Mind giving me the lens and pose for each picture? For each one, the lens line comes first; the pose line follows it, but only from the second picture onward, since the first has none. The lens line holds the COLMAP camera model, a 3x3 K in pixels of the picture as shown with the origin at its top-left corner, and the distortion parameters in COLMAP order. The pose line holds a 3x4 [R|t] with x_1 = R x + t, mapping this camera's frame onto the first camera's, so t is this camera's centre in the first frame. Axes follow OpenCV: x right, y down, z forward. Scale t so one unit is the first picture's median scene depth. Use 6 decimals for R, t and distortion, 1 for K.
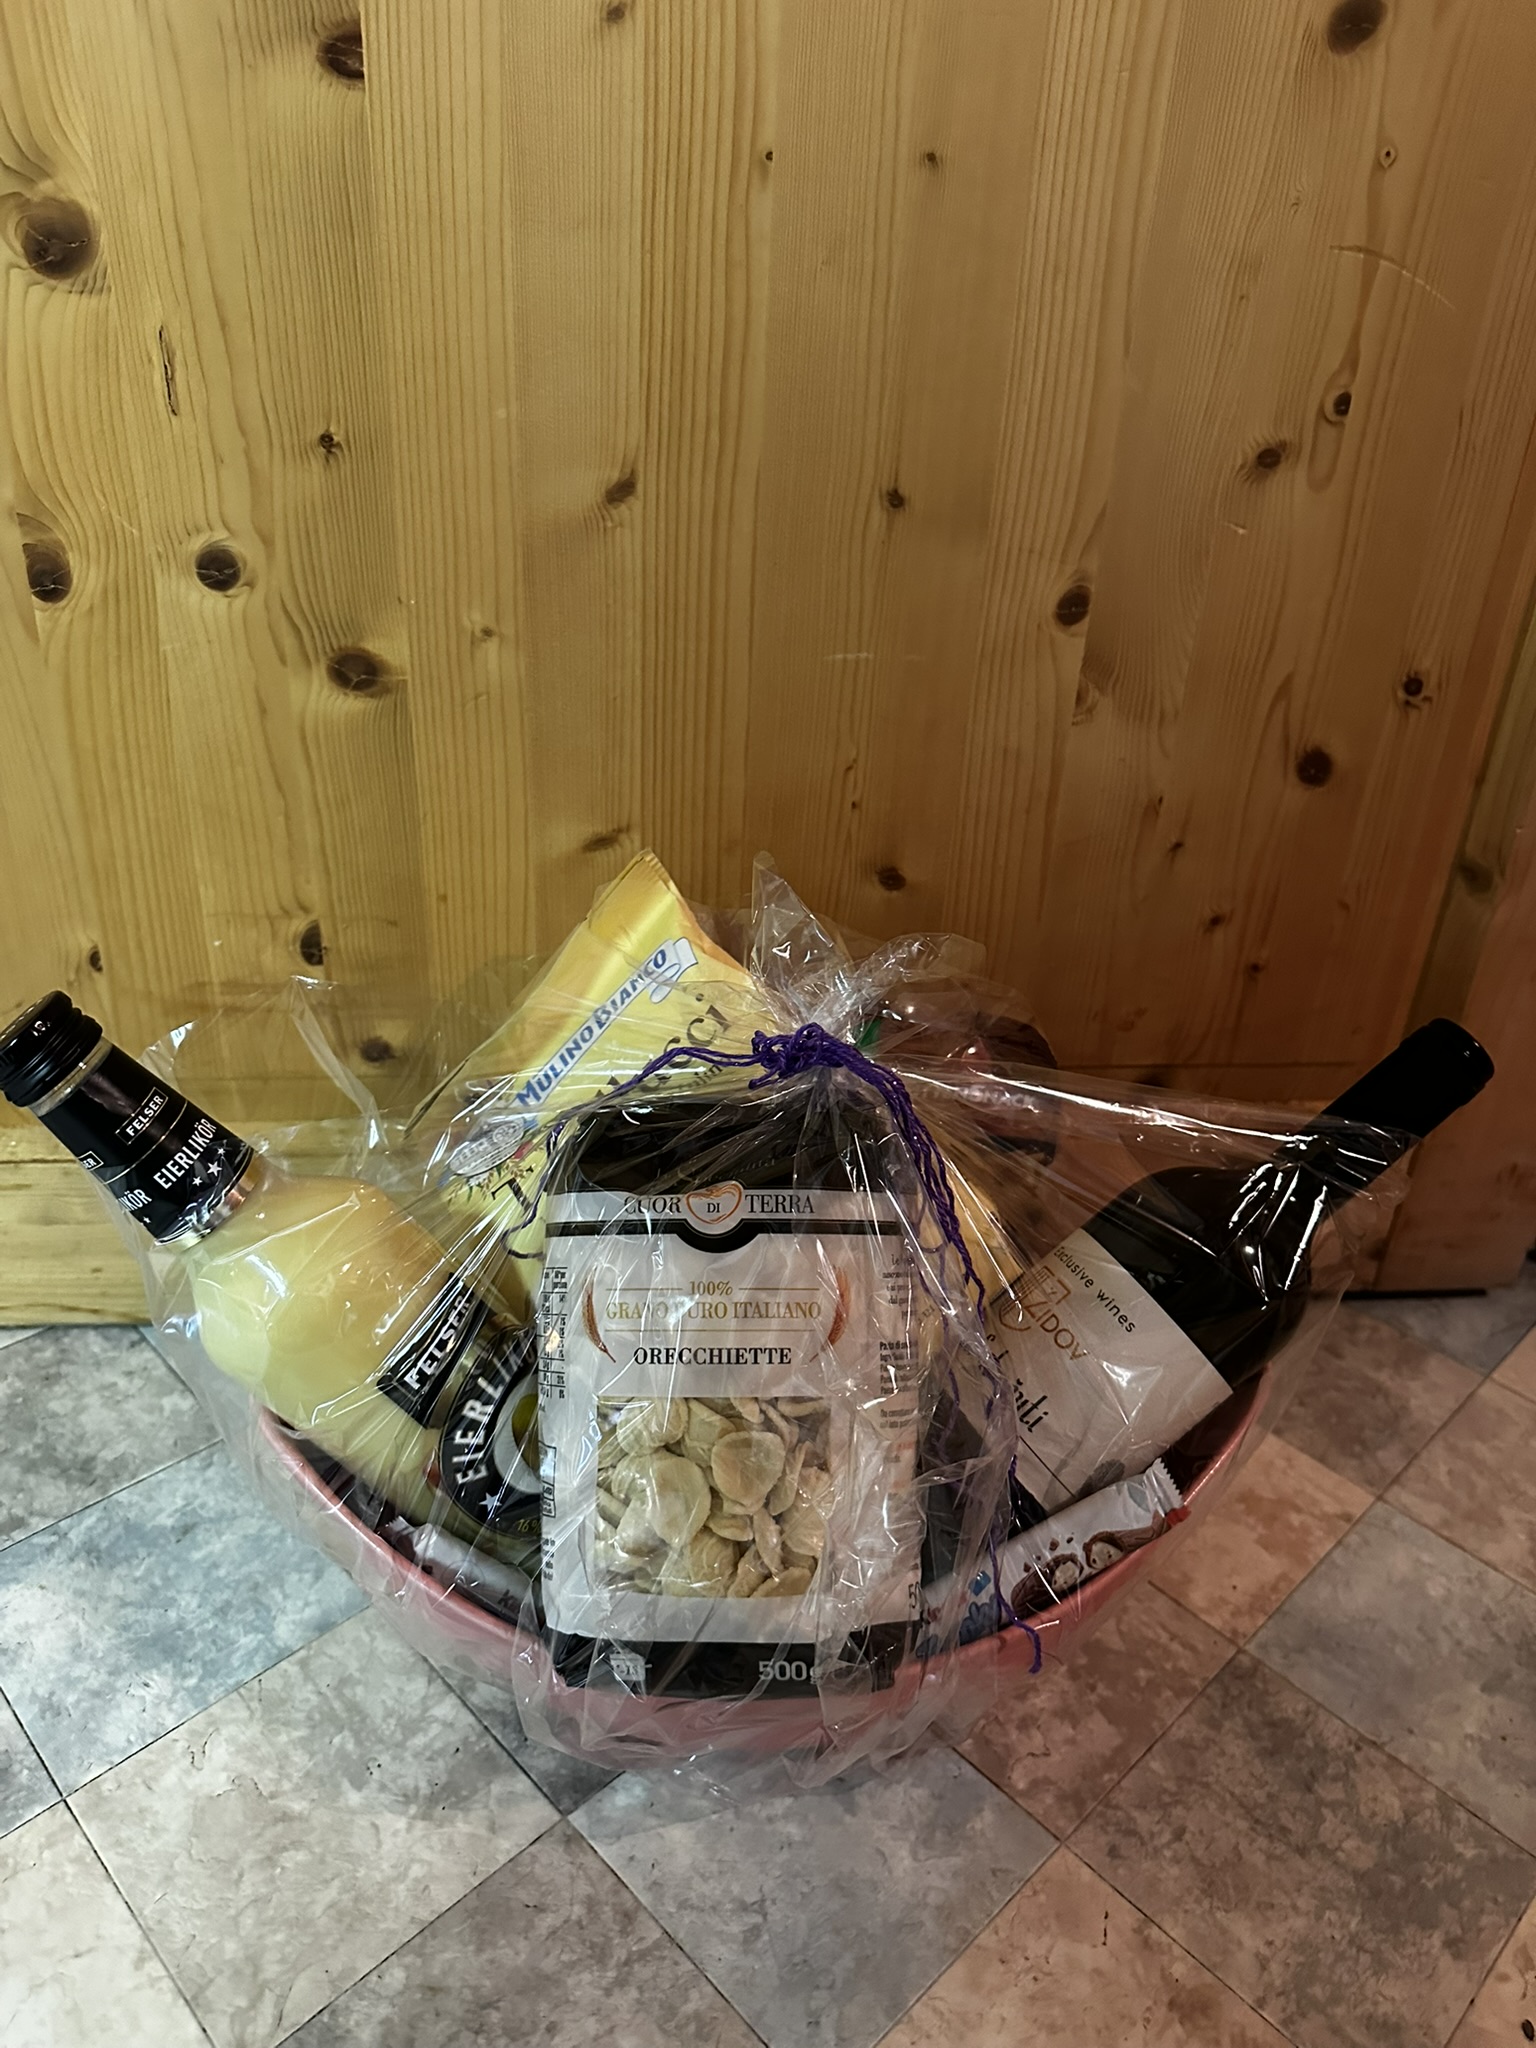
lens RADIAL K [[1519.5, 0, 763.9], [0, 1519.5, 1023.5], [0, 0, 1]] dist [-0.009913, -0.003378]
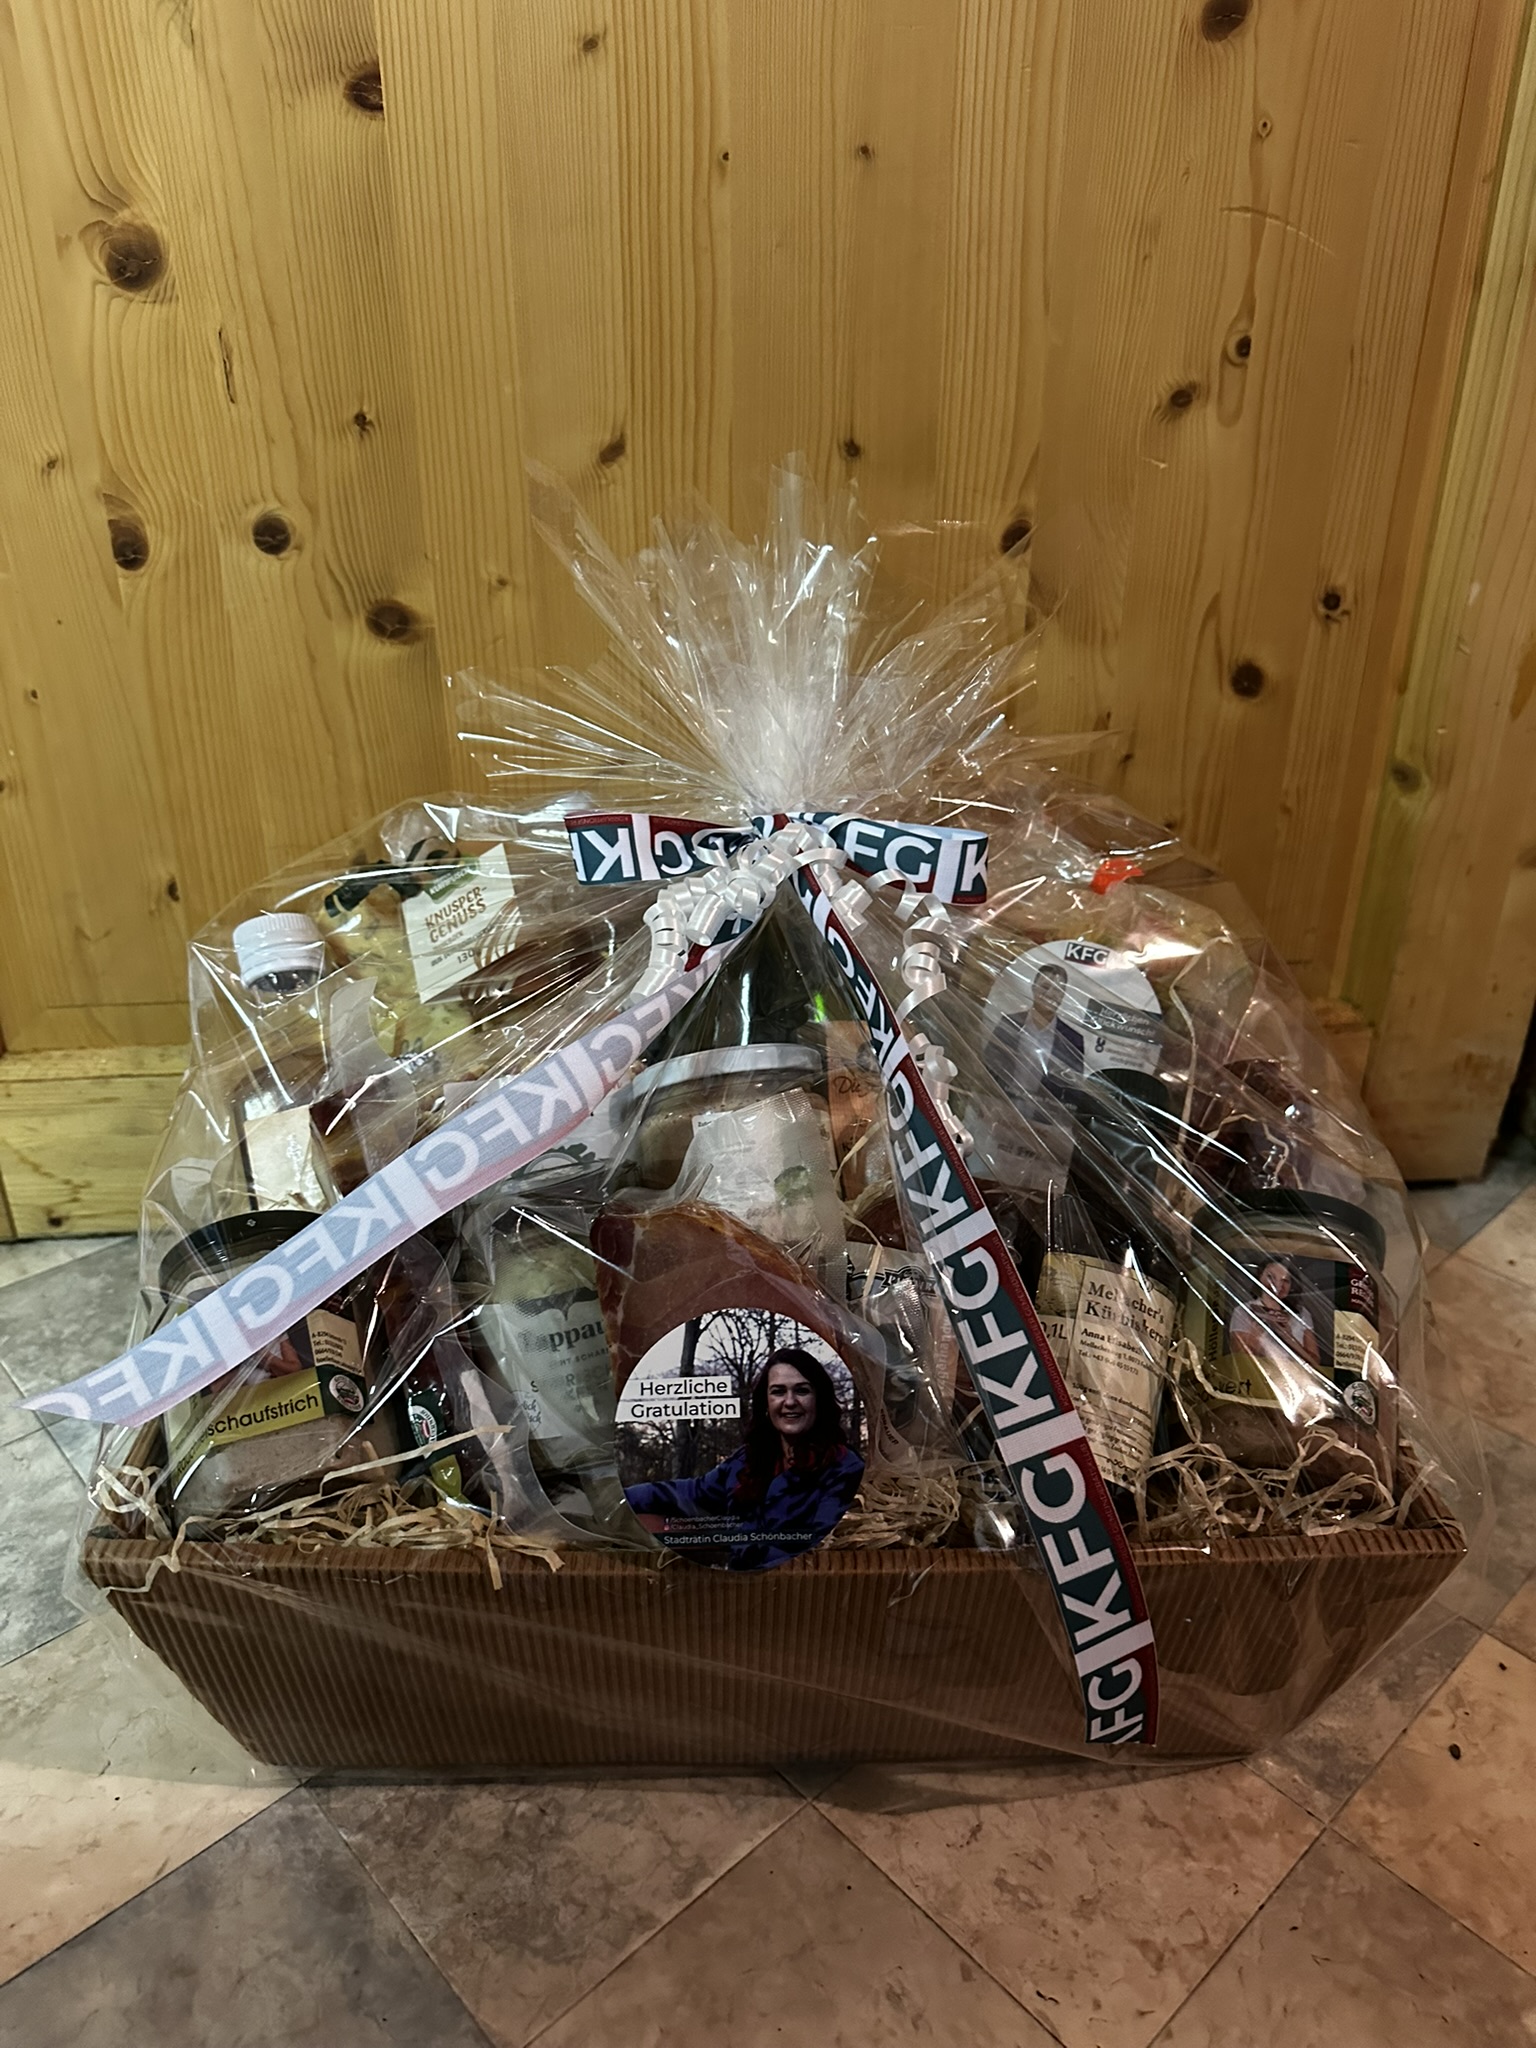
lens RADIAL K [[1519.5, 0, 754.9], [0, 1519.5, 1034.8], [0, 0, 1]] dist [-0.009913, -0.003378]
pose [[0.998322, -0.033167, -0.047466, 0.055719], [0.030941, 0.998420, -0.046904, 0.154336], [0.048947, 0.045357, 0.997771, -0.133078]]
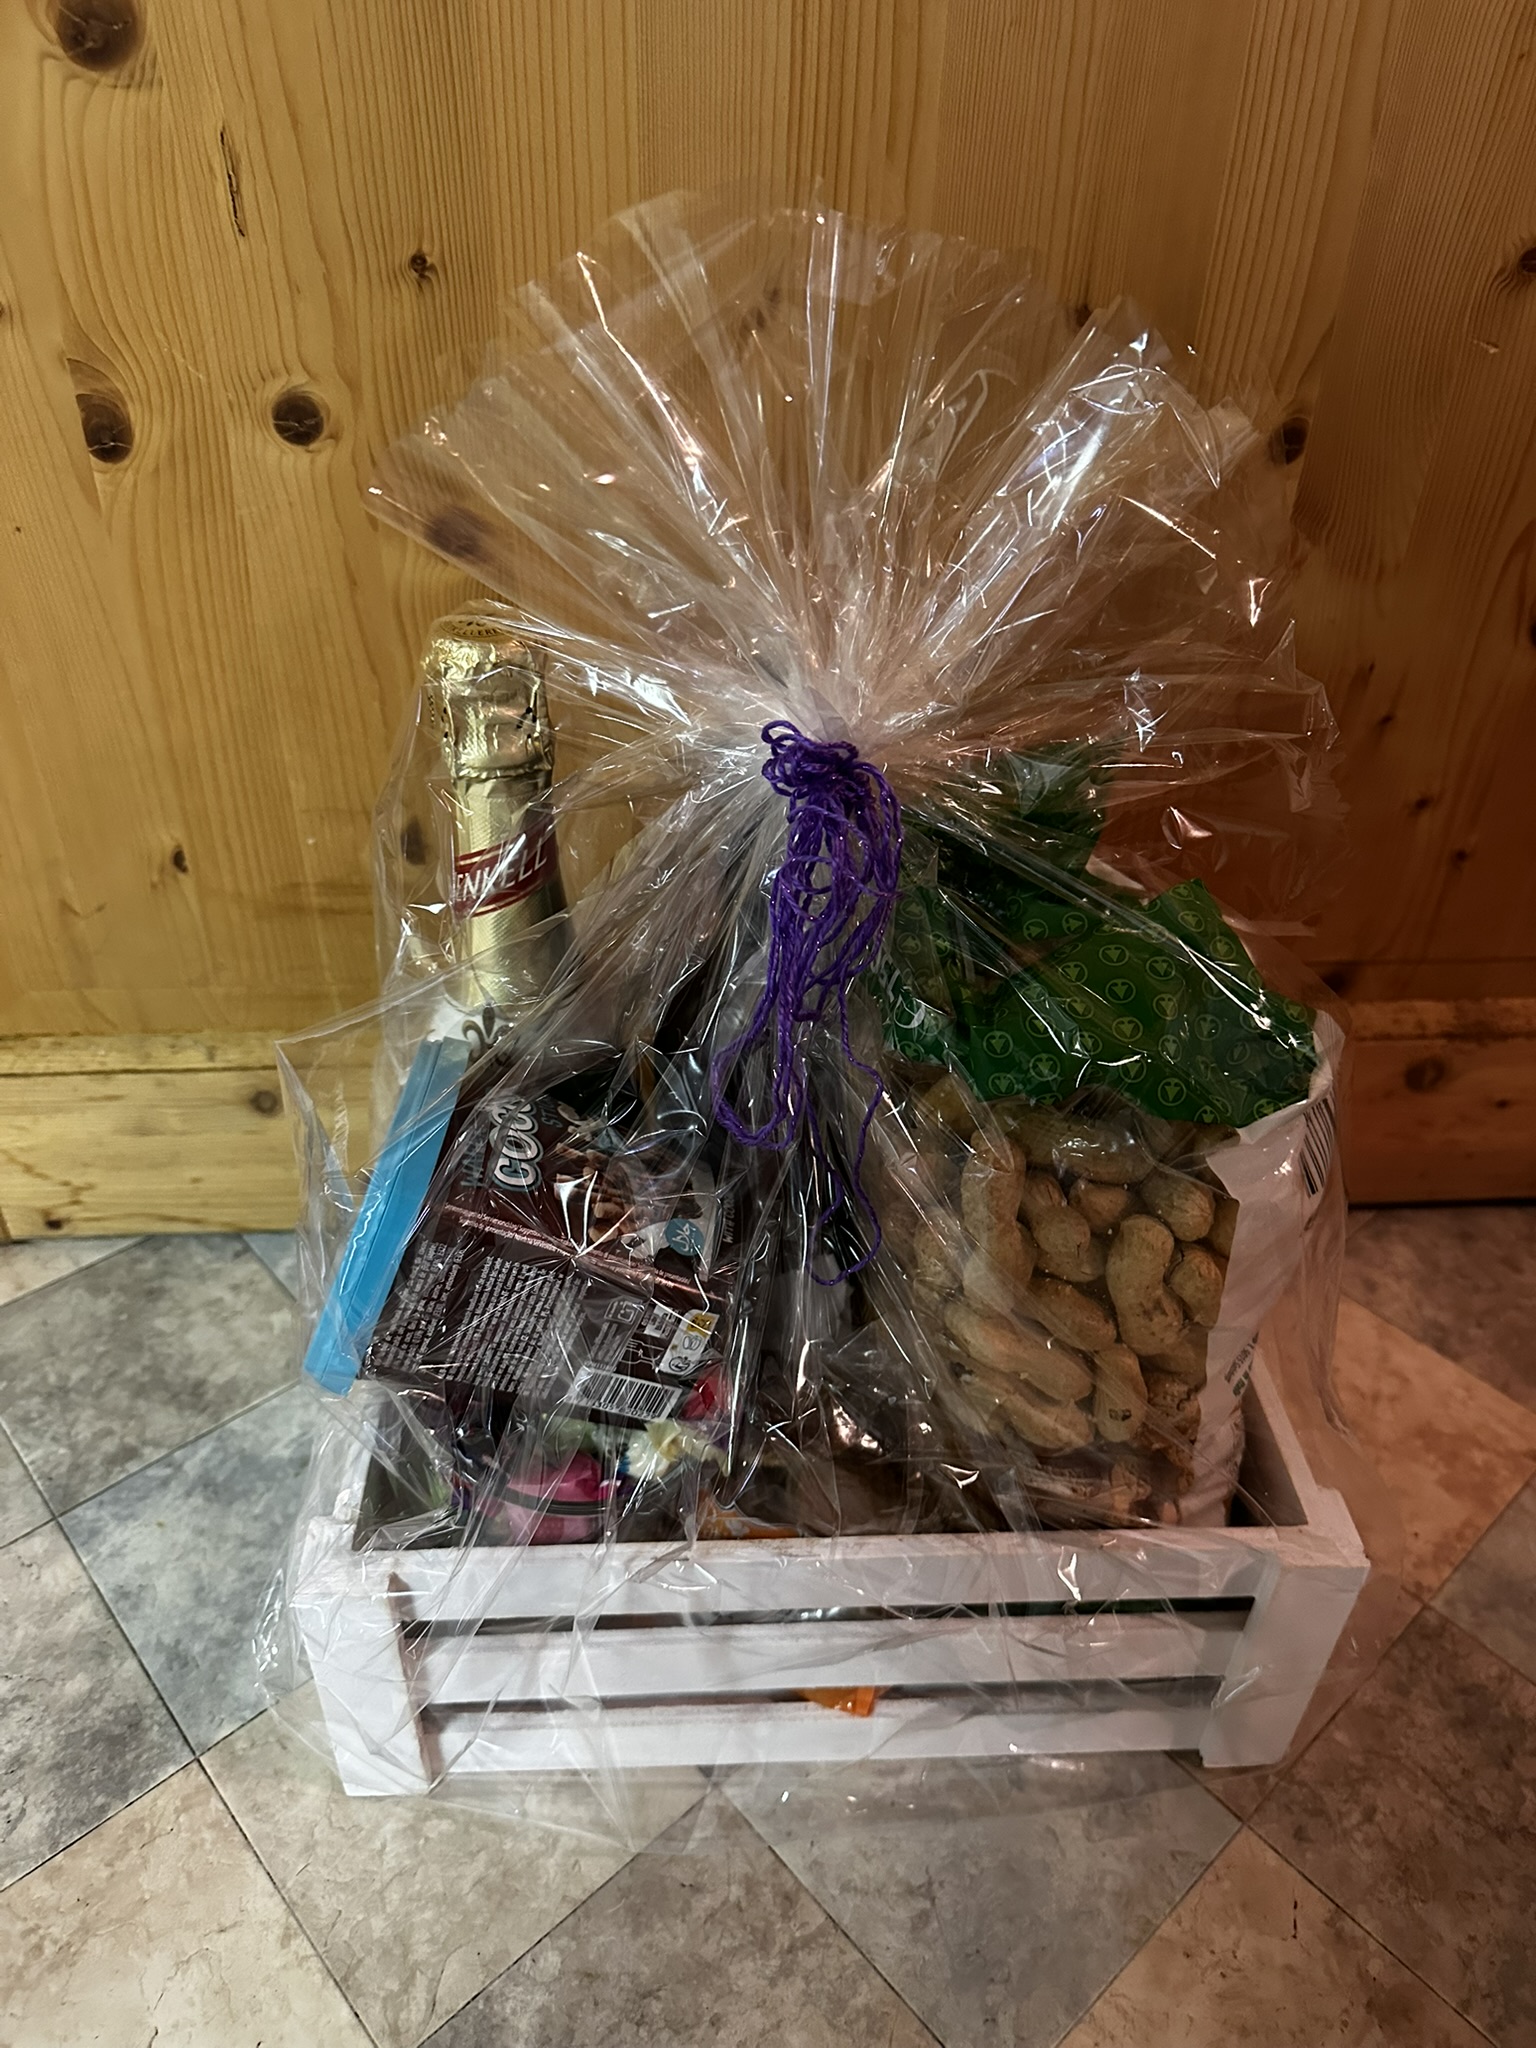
lens RADIAL K [[1519.5, 0, 754.6], [0, 1519.5, 1021.9], [0, 0, 1]] dist [-0.009913, -0.003378]
pose [[0.998950, 0.000965, -0.045811, -0.060202], [0.004788, 0.992107, 0.125303, -0.066611], [0.045570, -0.125391, 0.991060, 0.111133]]
